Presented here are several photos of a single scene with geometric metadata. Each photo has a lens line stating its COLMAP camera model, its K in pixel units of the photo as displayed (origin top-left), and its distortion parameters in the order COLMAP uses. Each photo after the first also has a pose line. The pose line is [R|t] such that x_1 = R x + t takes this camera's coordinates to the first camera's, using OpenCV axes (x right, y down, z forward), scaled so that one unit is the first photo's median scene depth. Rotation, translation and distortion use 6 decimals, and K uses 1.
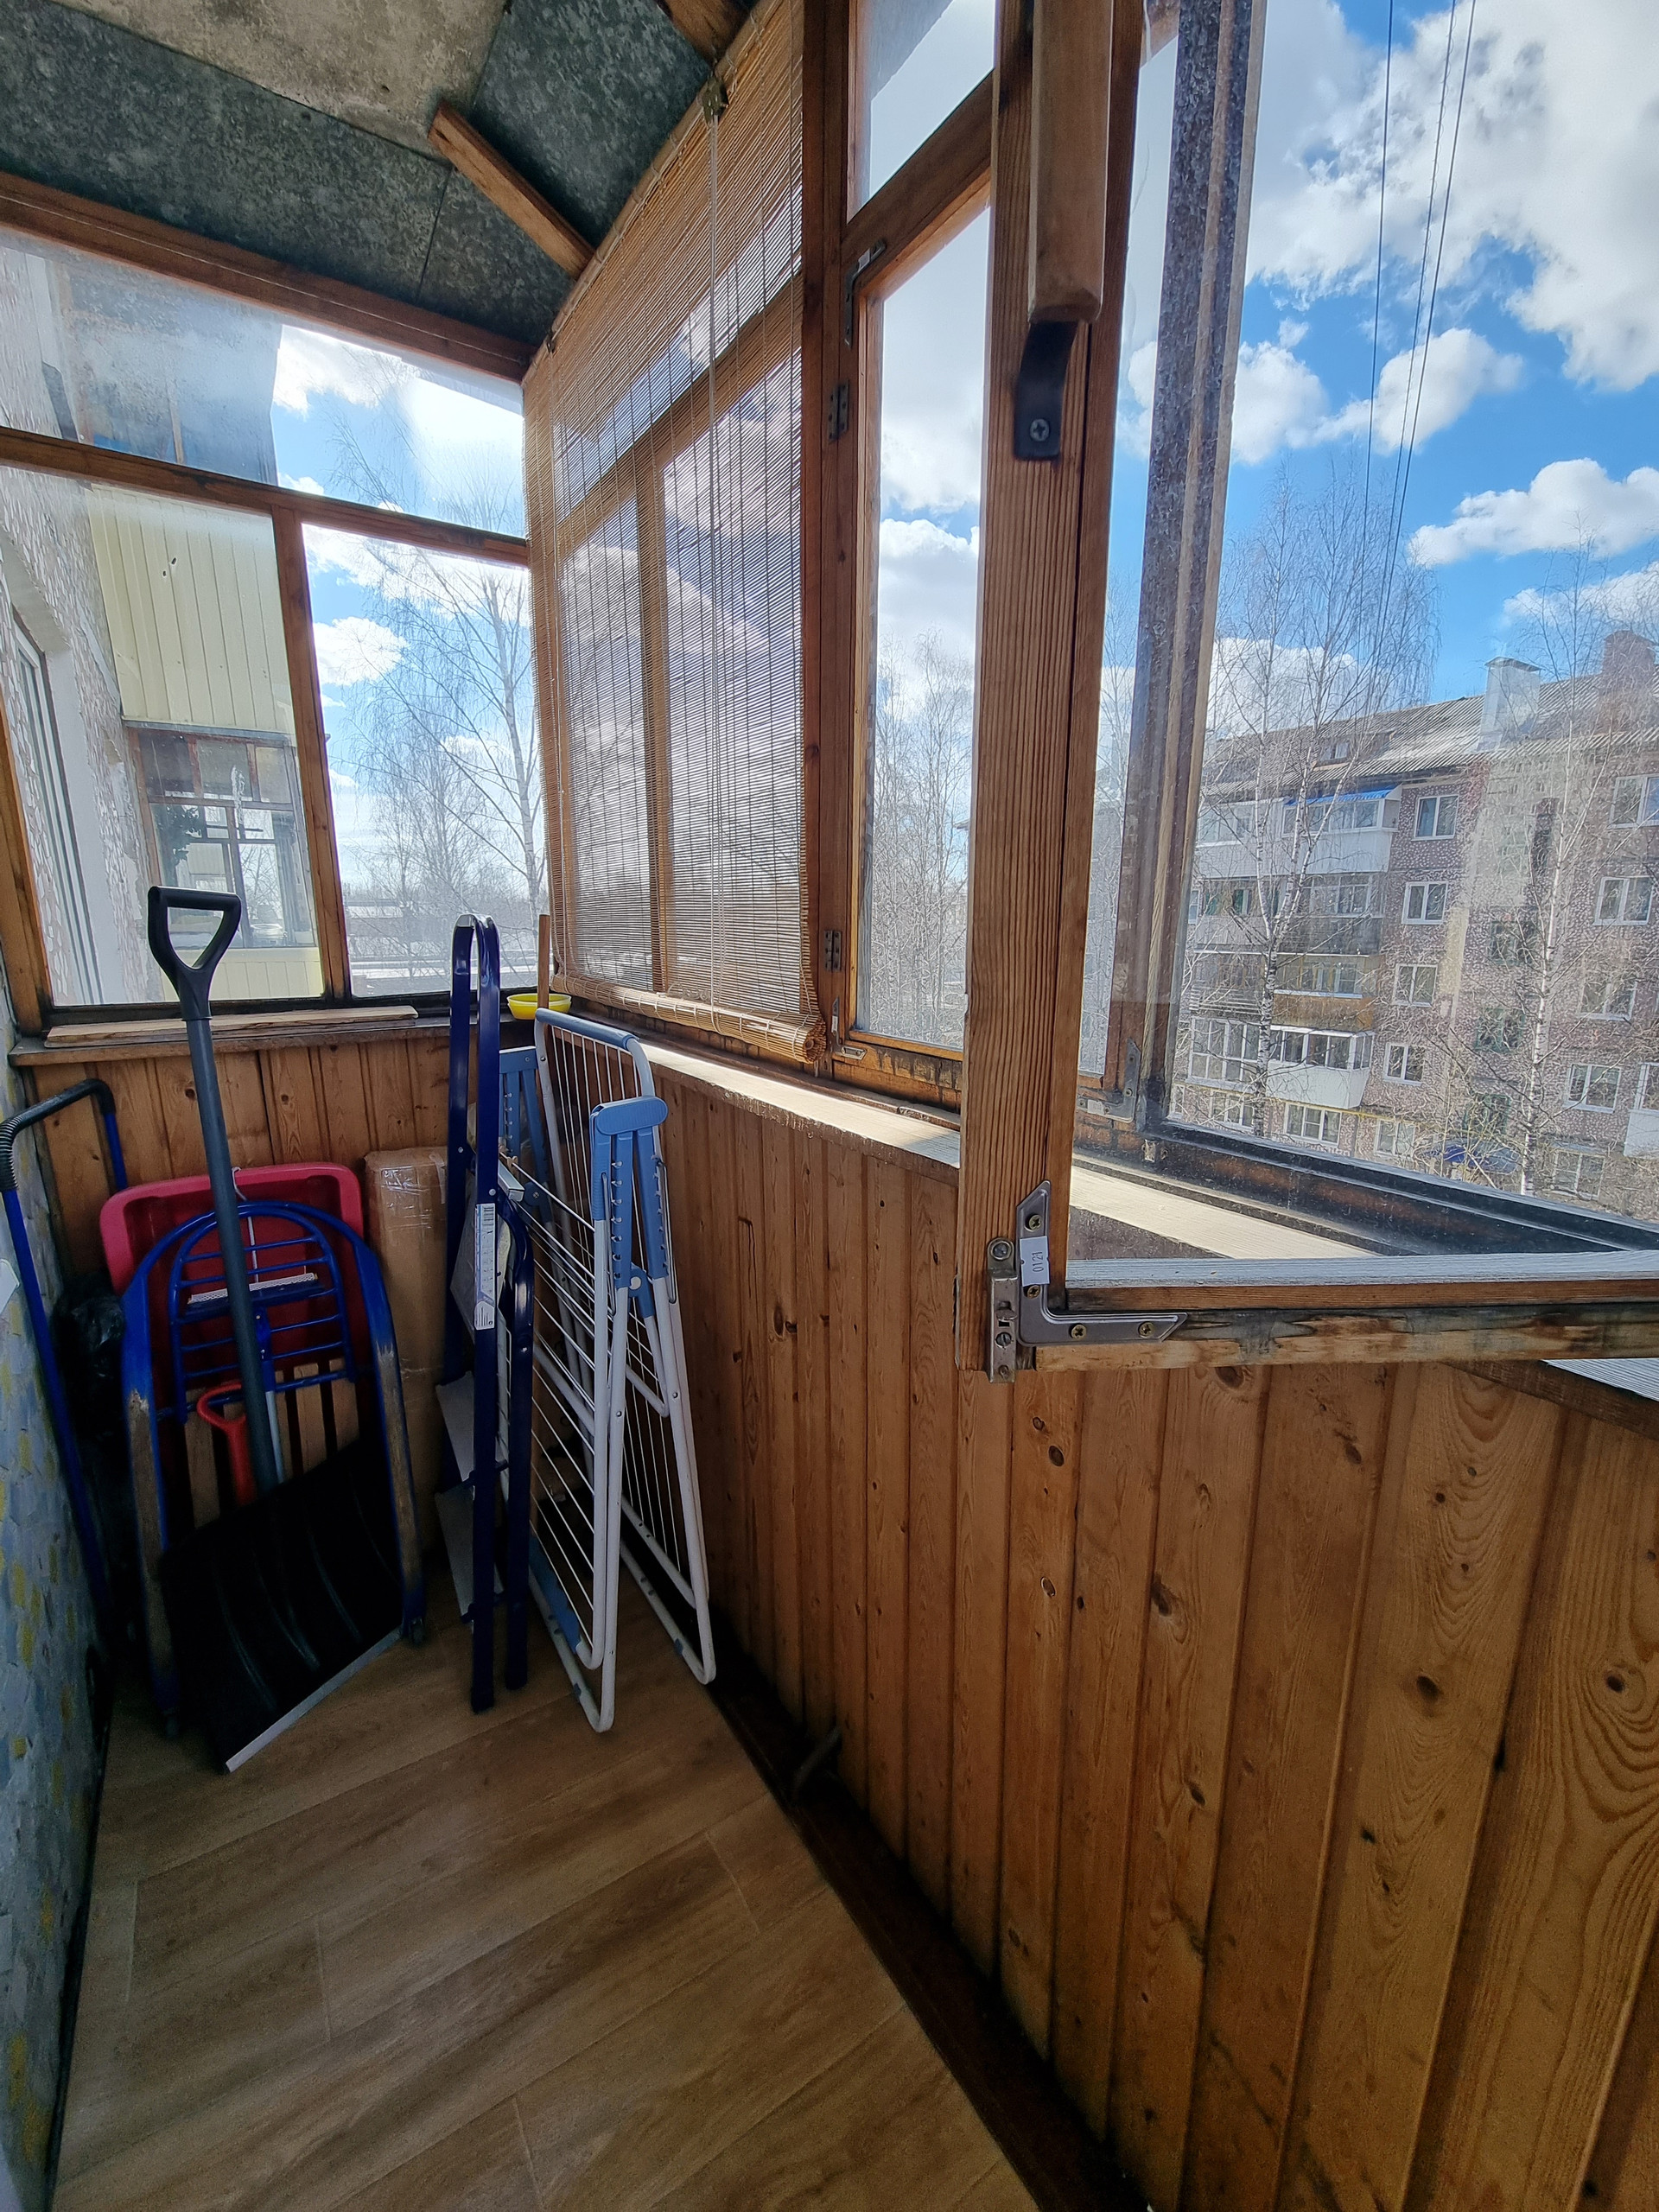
lens RADIAL K [[899.2, 0, 823.5], [0, 899.2, 1100.6], [0, 0, 1]] dist [-0.001332, -0.001272]
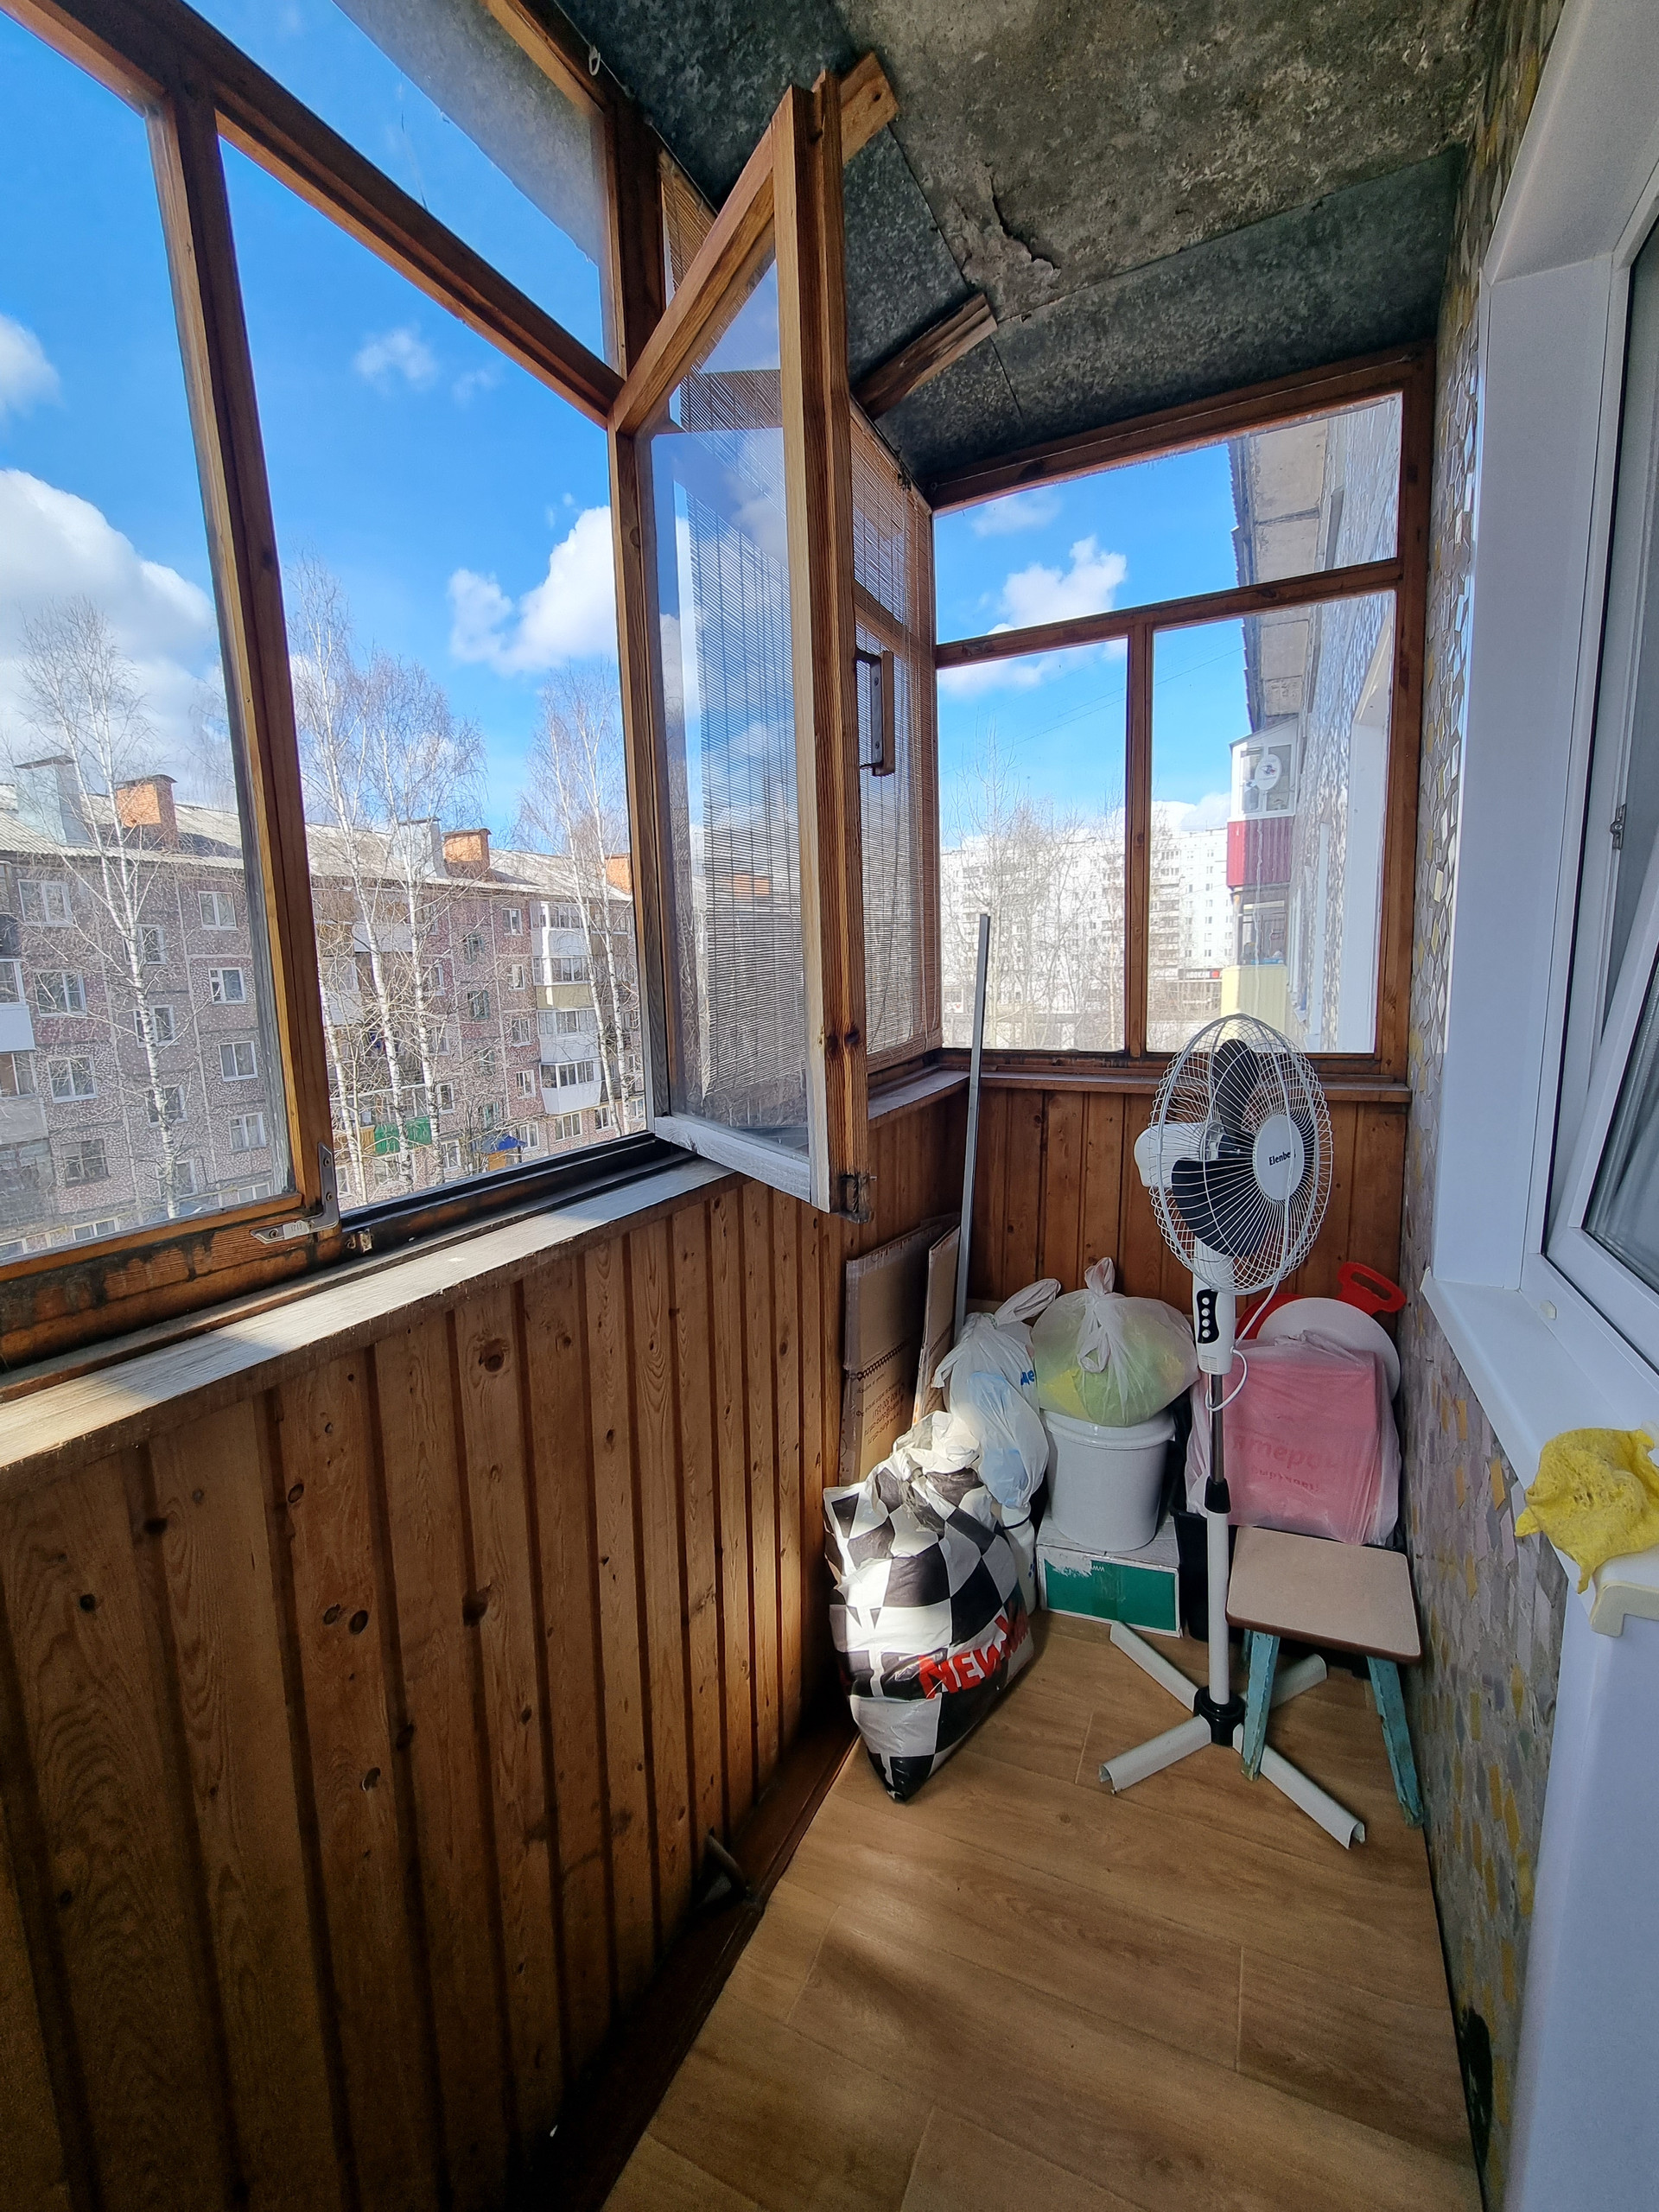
lens RADIAL K [[899.2, 0, 823.5], [0, 899.2, 1100.6], [0, 0, 1]] dist [-0.001332, -0.001272]
pose [[-0.496422, -0.109951, 0.861090, -0.797981], [0.205885, 0.948731, 0.239835, -0.245262], [-0.843313, 0.296345, -0.448334, 1.027852]]
